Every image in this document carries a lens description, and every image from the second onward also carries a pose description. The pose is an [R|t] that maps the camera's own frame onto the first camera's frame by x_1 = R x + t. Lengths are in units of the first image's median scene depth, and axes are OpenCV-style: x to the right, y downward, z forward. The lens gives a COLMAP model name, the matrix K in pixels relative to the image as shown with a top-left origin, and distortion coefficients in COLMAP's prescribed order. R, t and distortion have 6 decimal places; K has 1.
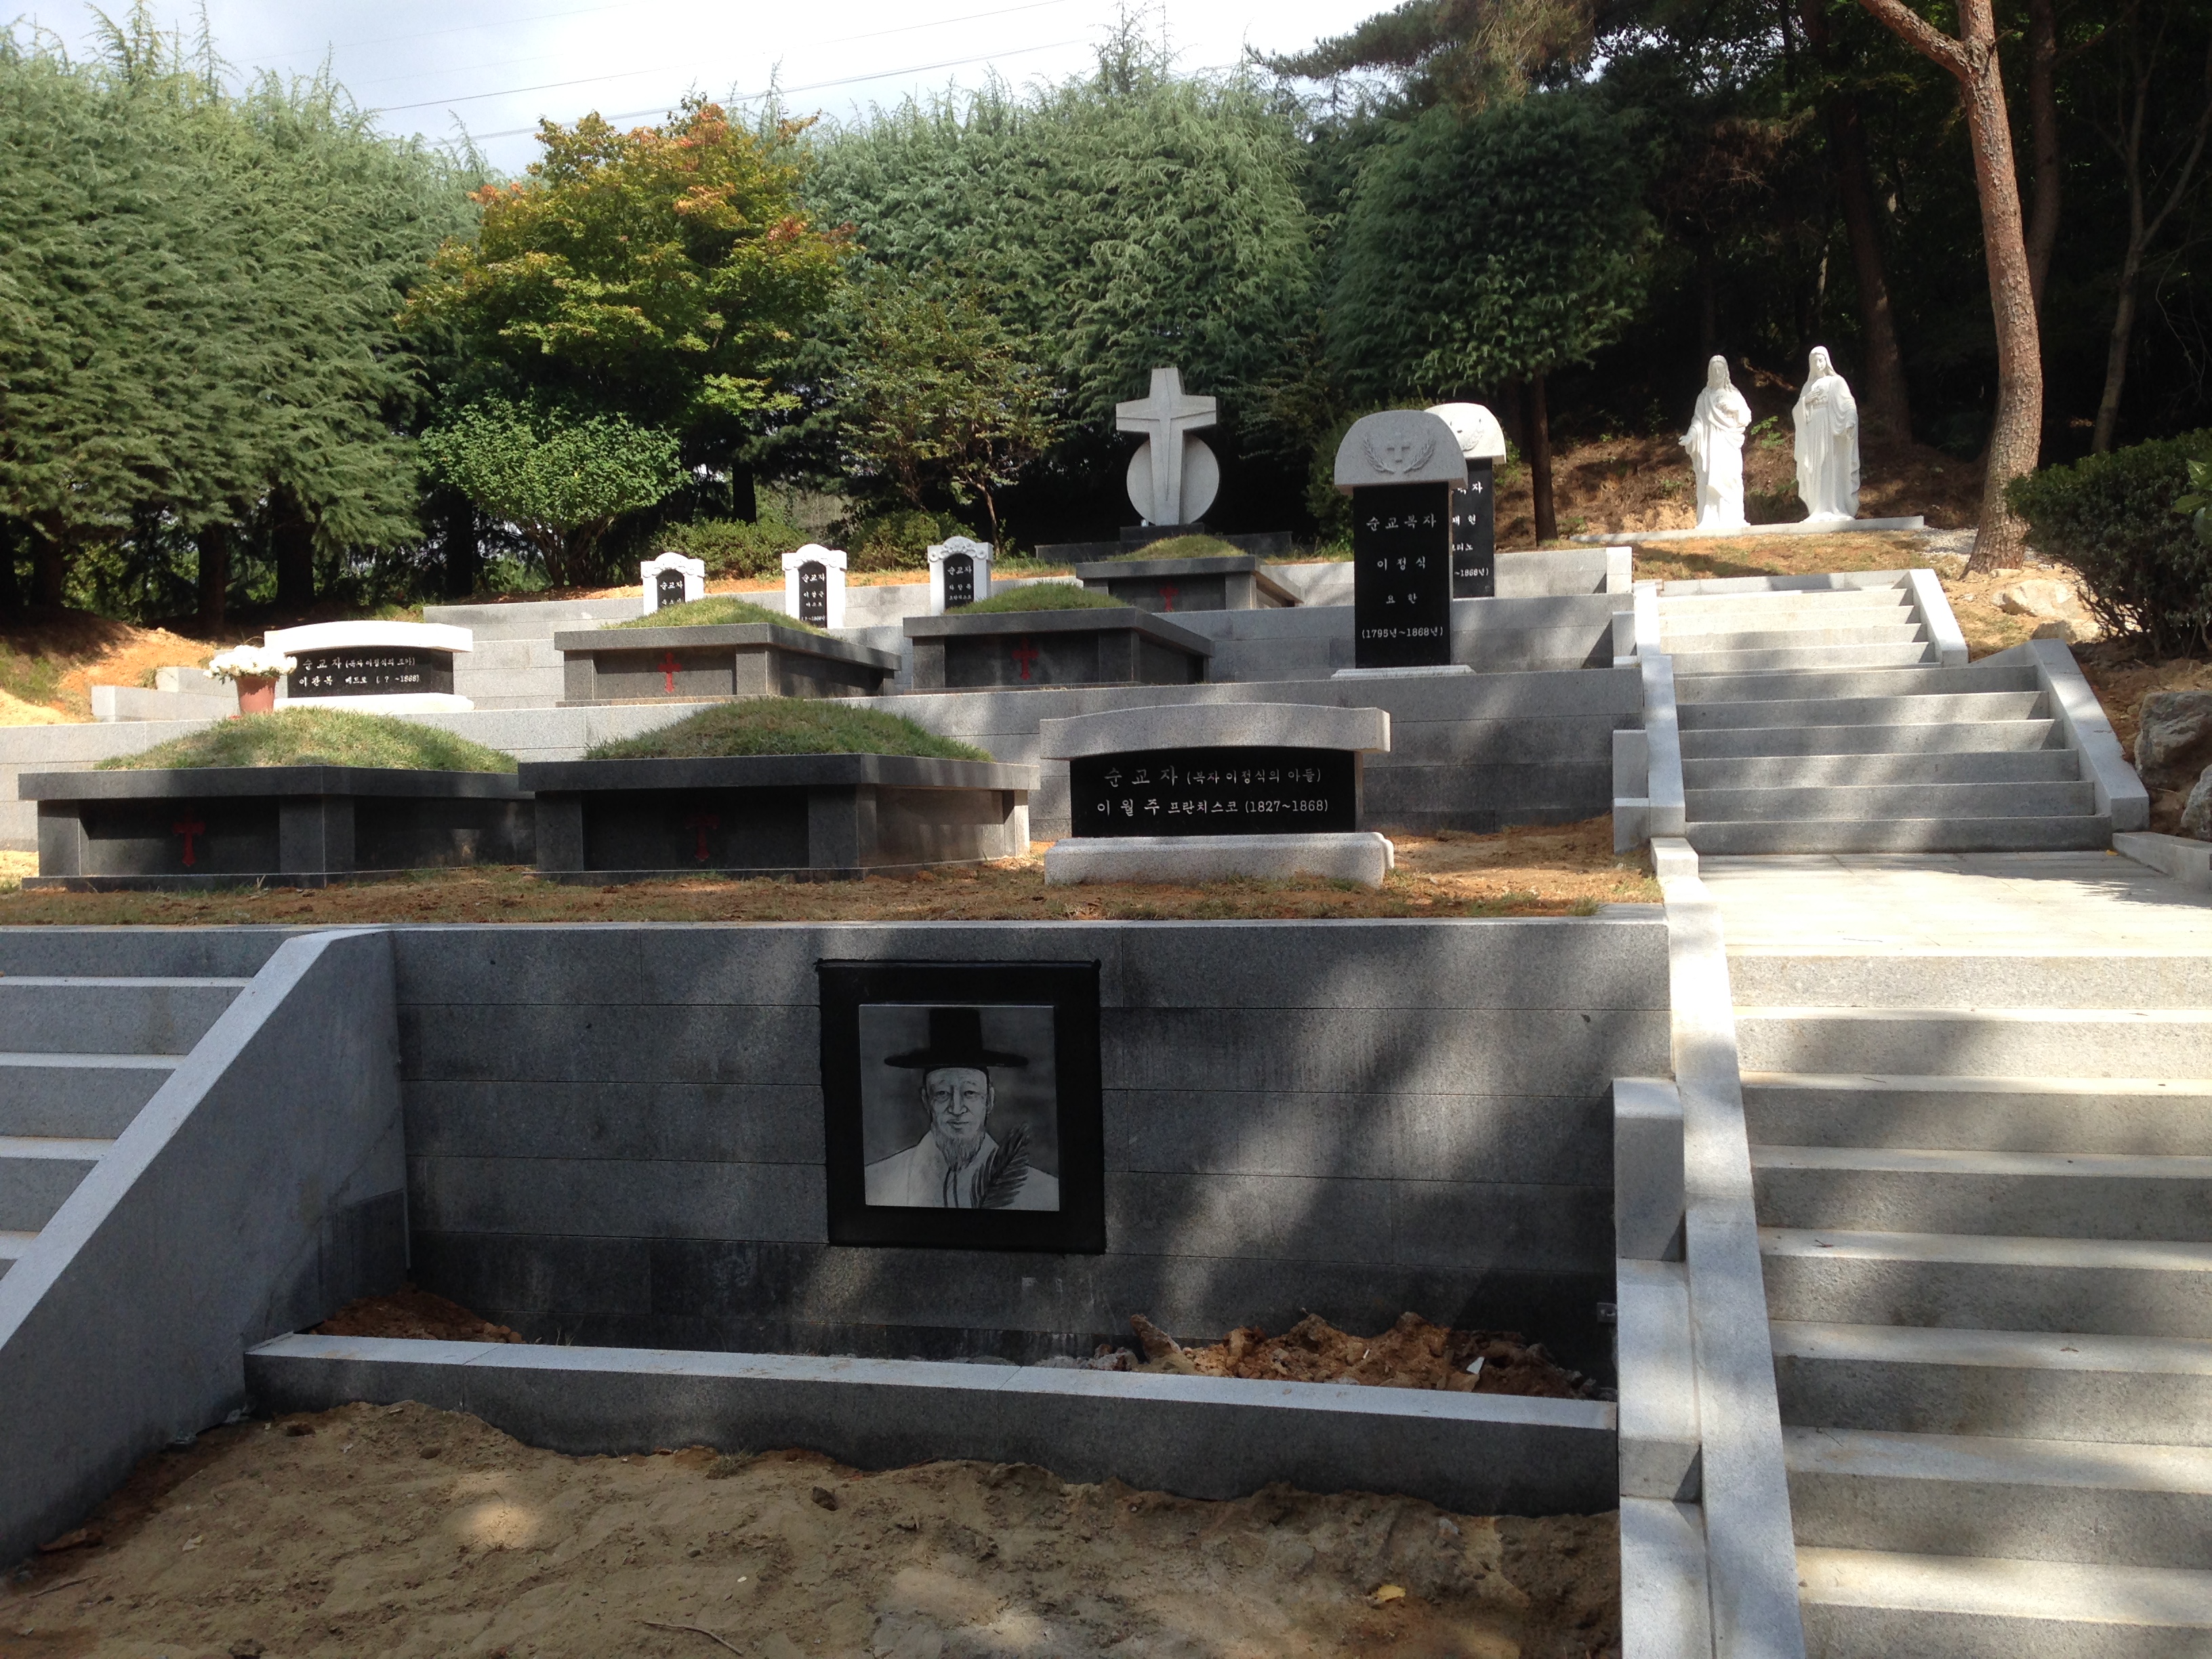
lens RADIAL K [[2072.5, 0, 1106.0], [0, 2072.5, 829.5], [0, 0, 1]] dist [0.087133, -0.003235]
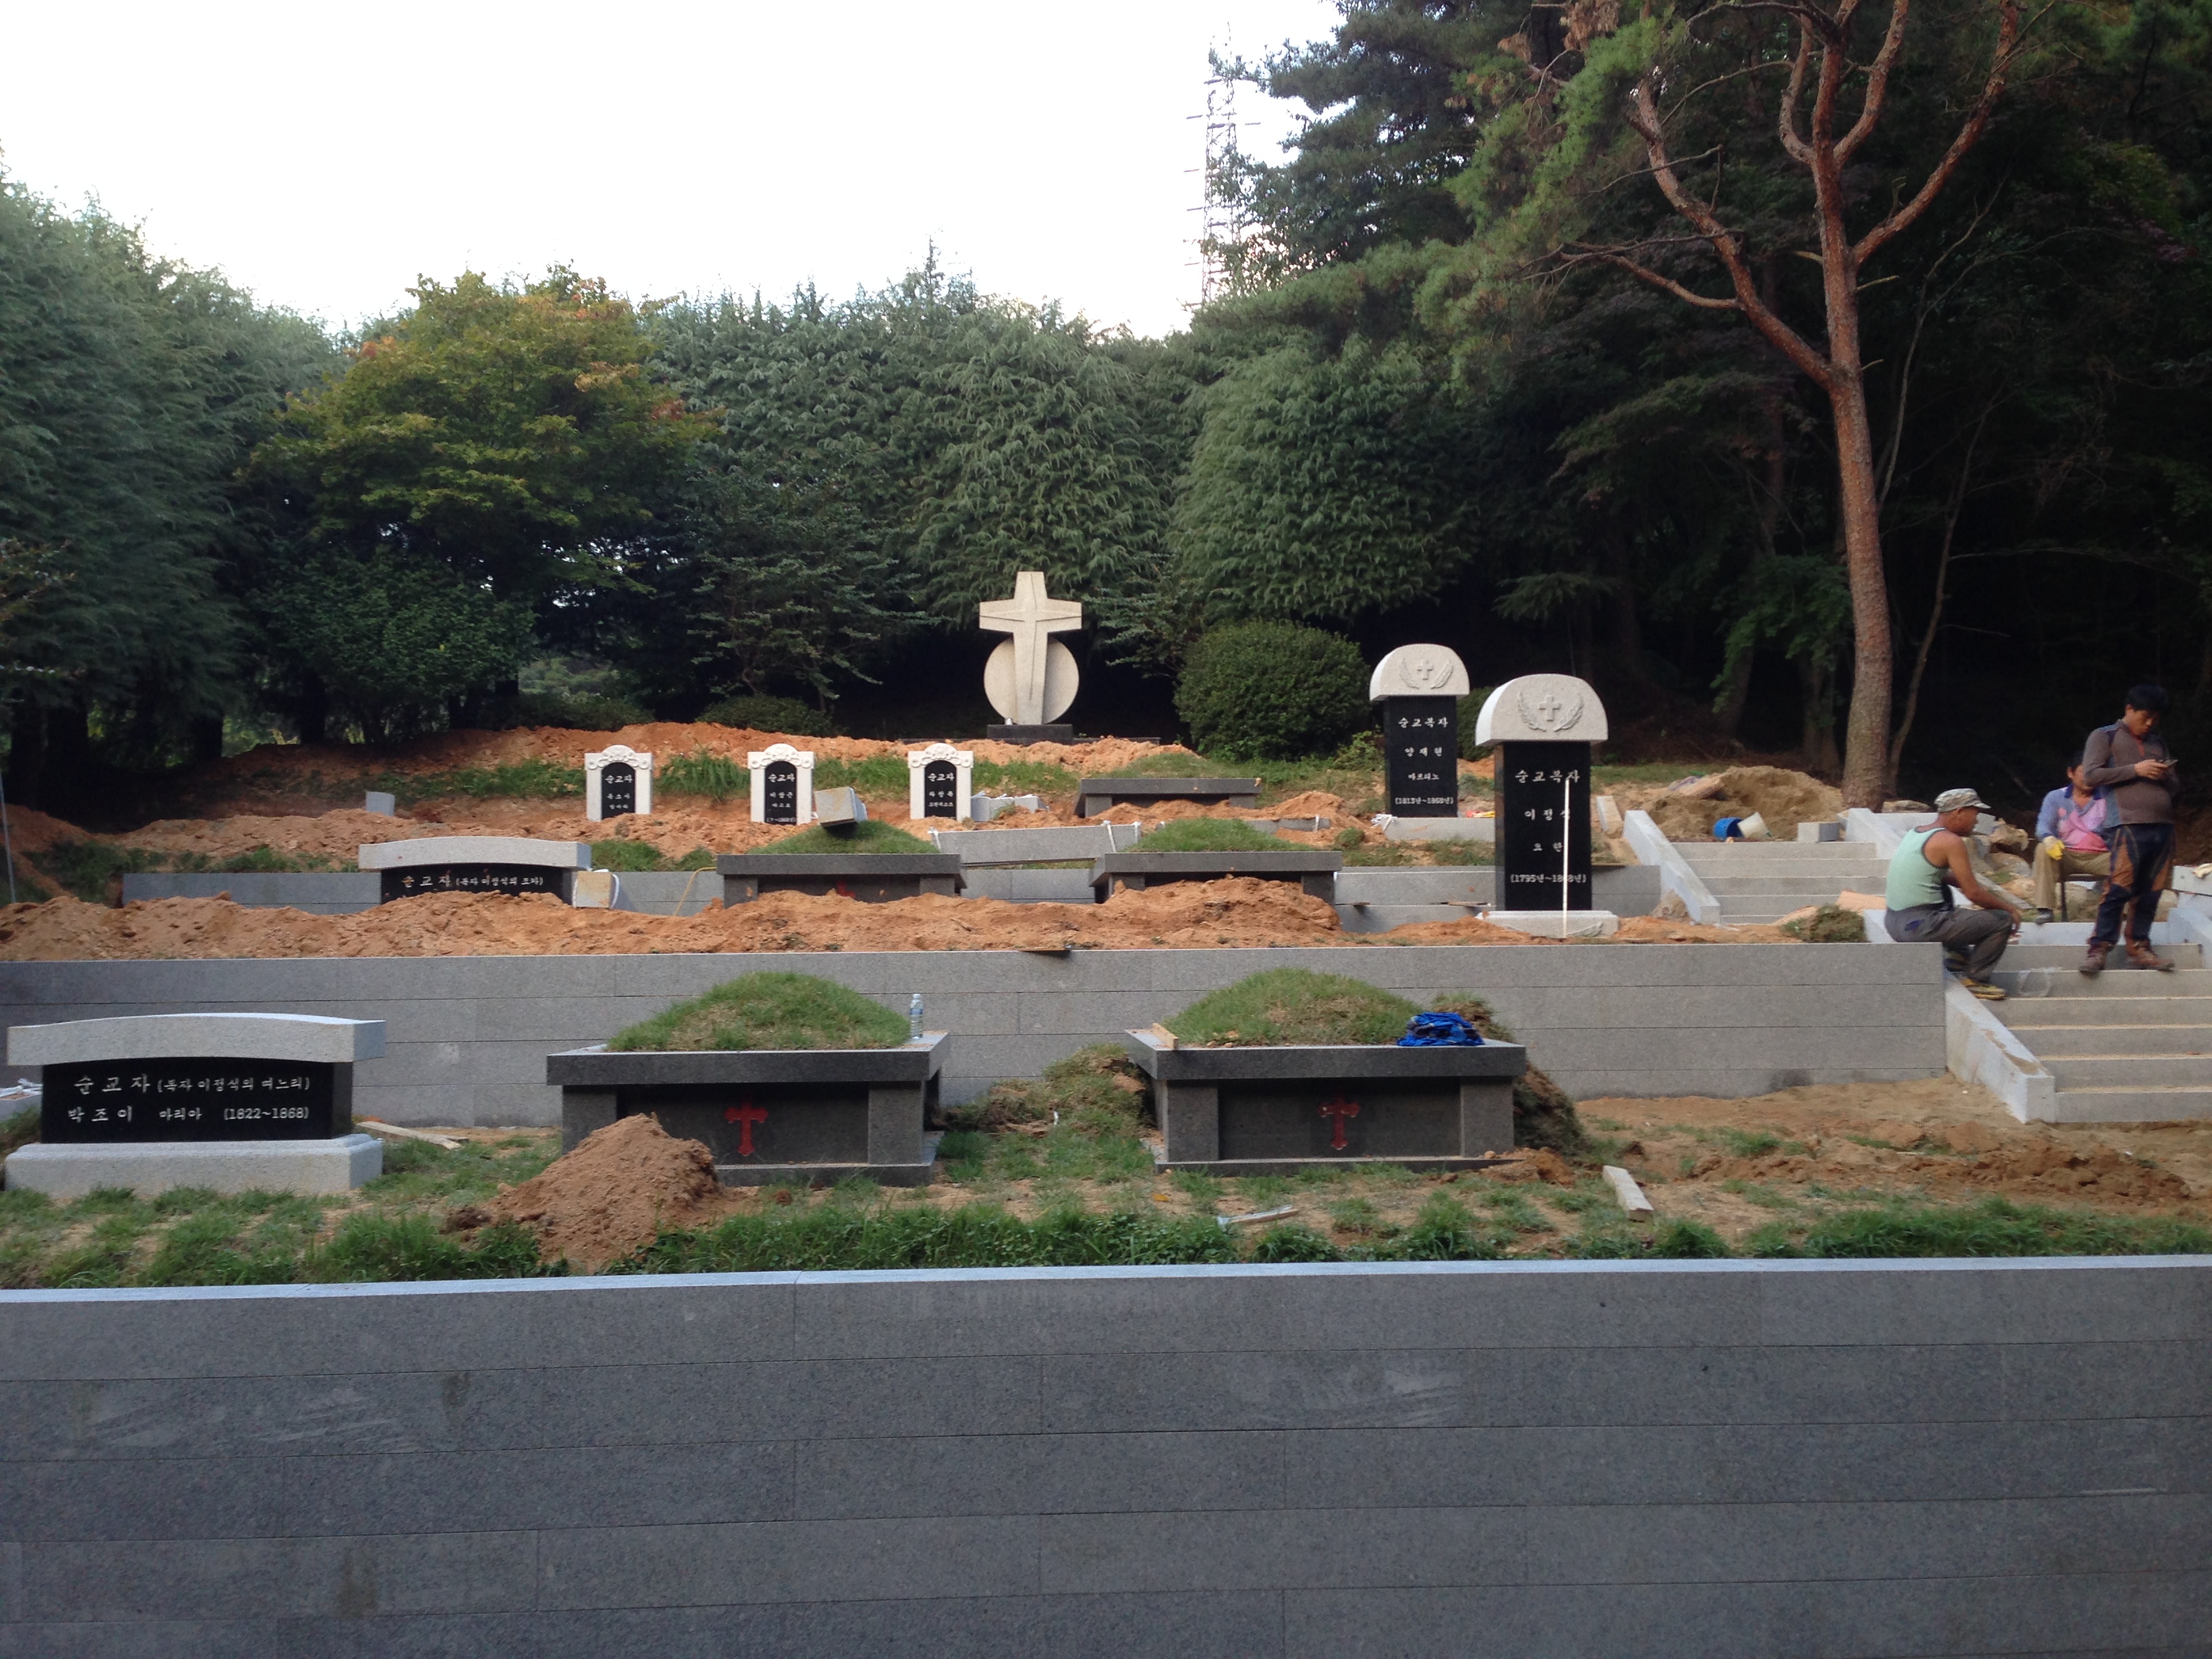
lens RADIAL K [[2096.2, 0, 1109.4], [0, 2096.2, 767.8], [0, 0, 1]] dist [0.080765, -0.014542]
pose [[0.949622, 0.037834, 0.311106, -0.264558], [-0.008158, 0.995334, -0.096145, -0.029345], [-0.313292, 0.088763, 0.945500, 0.027501]]
